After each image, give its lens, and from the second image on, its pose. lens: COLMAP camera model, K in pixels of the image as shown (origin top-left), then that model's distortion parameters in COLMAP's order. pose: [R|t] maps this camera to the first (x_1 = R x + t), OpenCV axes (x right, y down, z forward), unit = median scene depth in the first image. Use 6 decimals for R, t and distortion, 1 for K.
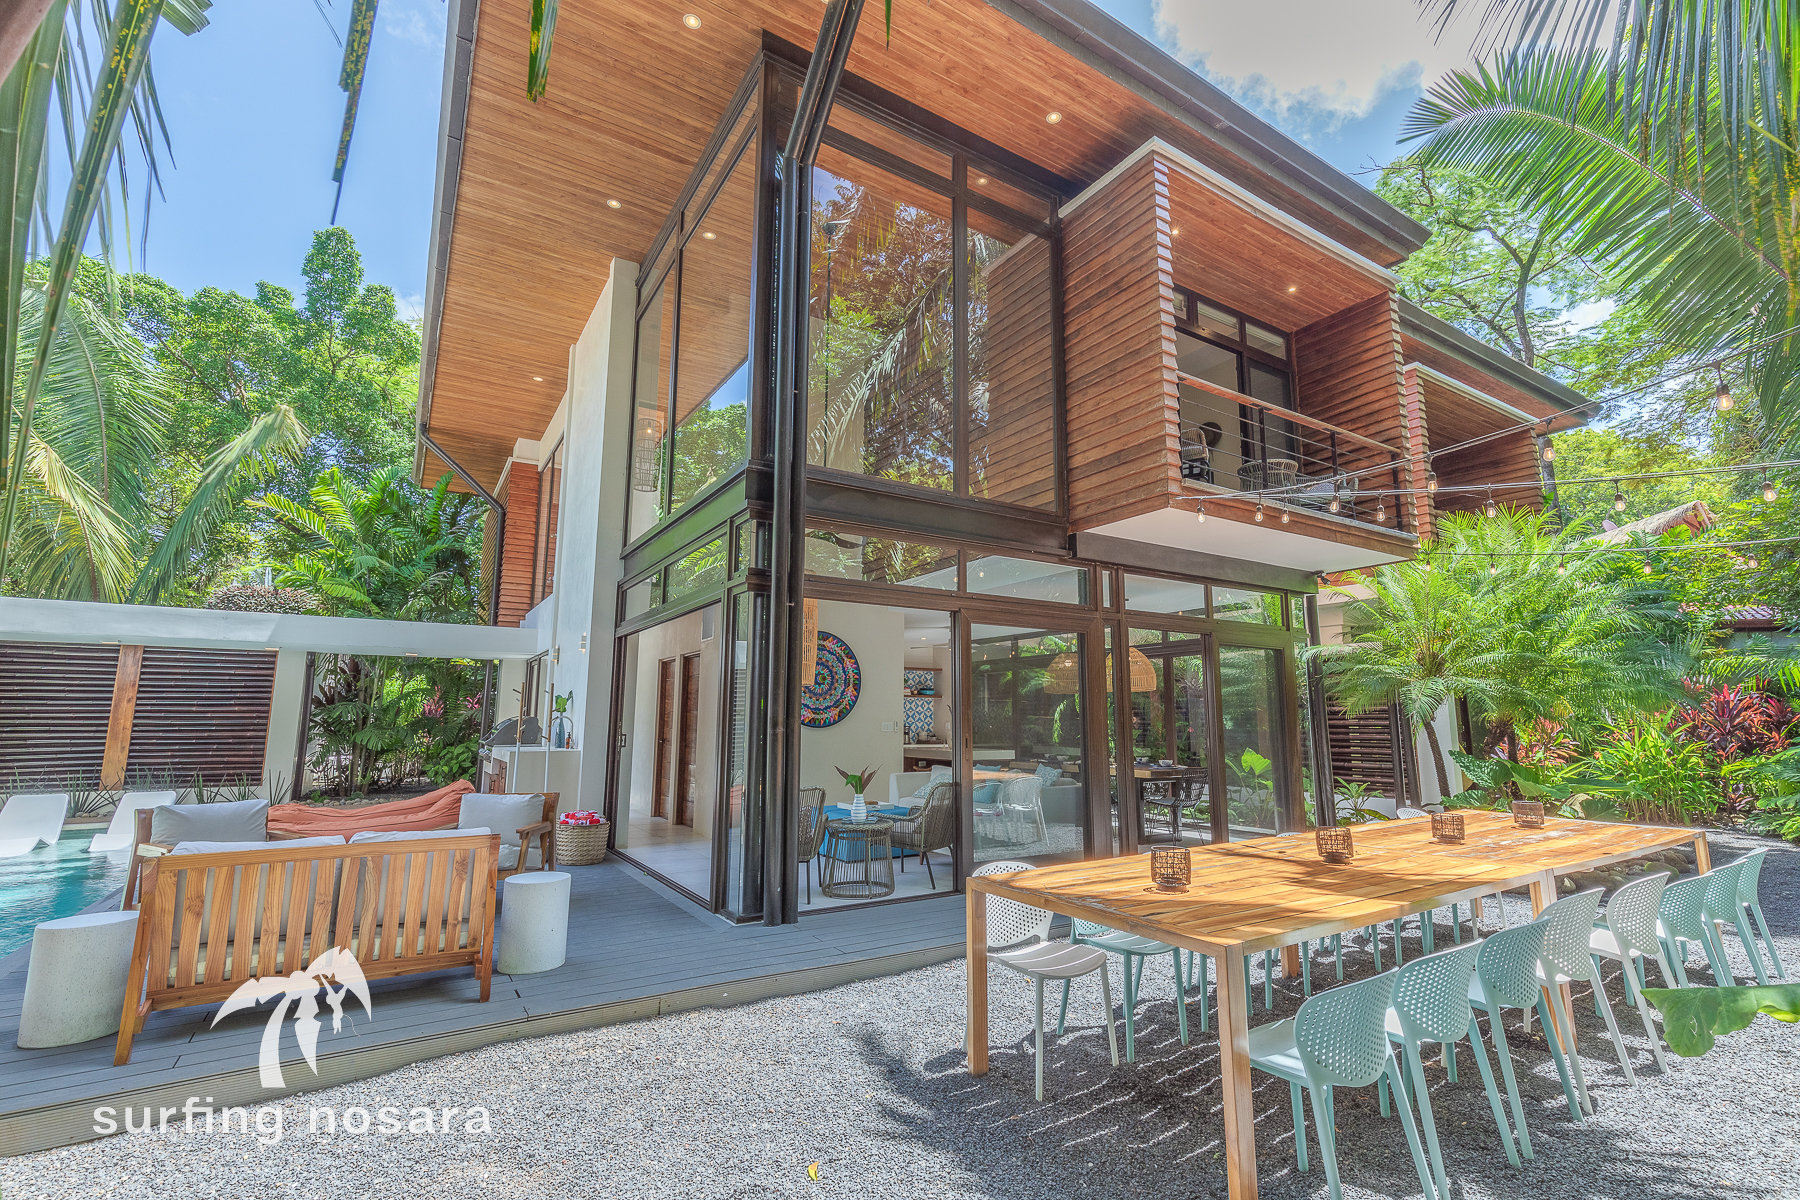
lens RADIAL K [[814.7, 0, 916.4], [0, 814.7, 607.7], [0, 0, 1]] dist [0.002222, -0.000249]
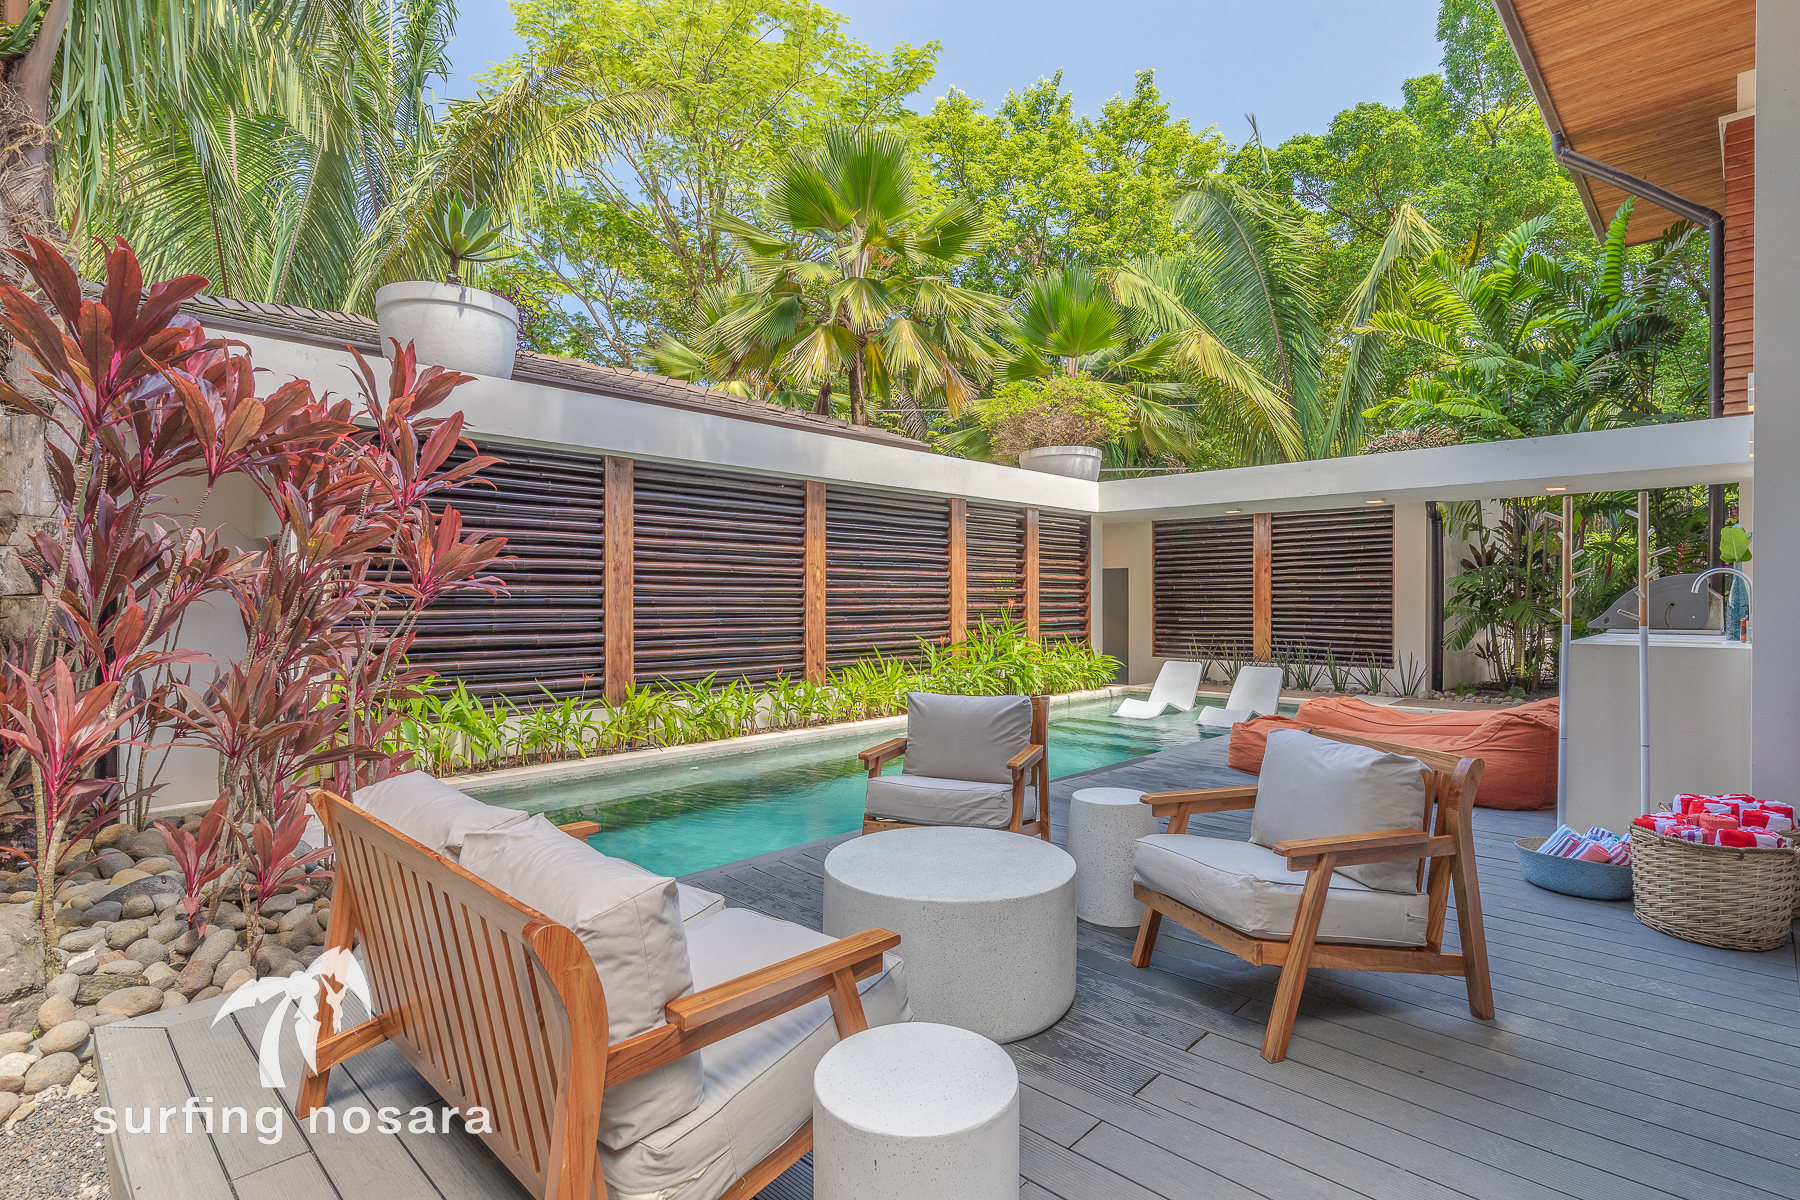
lens RADIAL K [[875.5, 0, 918.6], [0, 875.5, 600.9], [0, 0, 1]] dist [0.002812, 0.000396]
pose [[0.236503, 0.002417, -0.971628, -0.057841], [0.134388, 0.990304, 0.035175, 0.058079], [0.962292, -0.138894, 0.233885, 0.362024]]
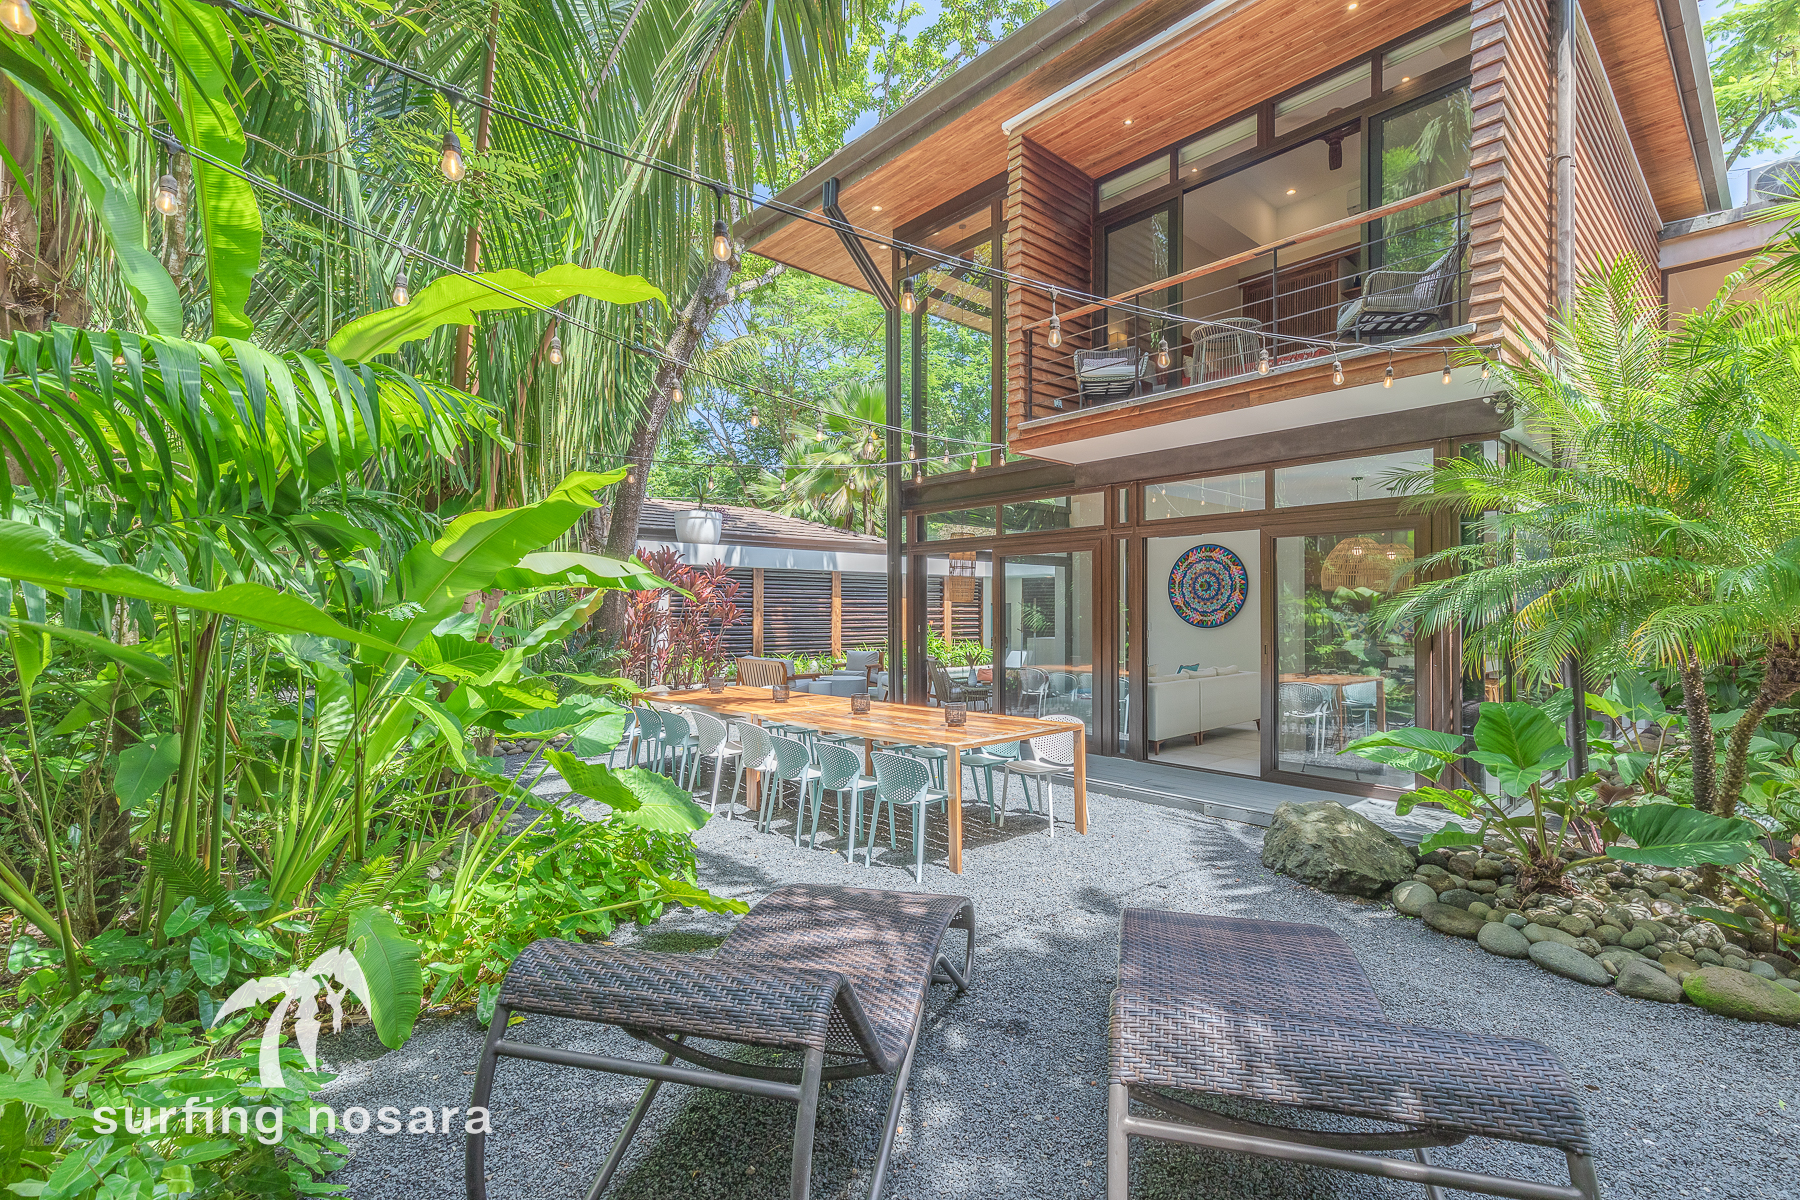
lens RADIAL K [[814.7, 0, 916.4], [0, 814.7, 607.7], [0, 0, 1]] dist [0.002222, -0.000249]
pose [[0.165149, -0.002444, -0.986266, 0.791997], [0.136636, 0.990411, 0.020425, 0.032533], [0.976758, -0.138132, 0.163899, 0.345967]]
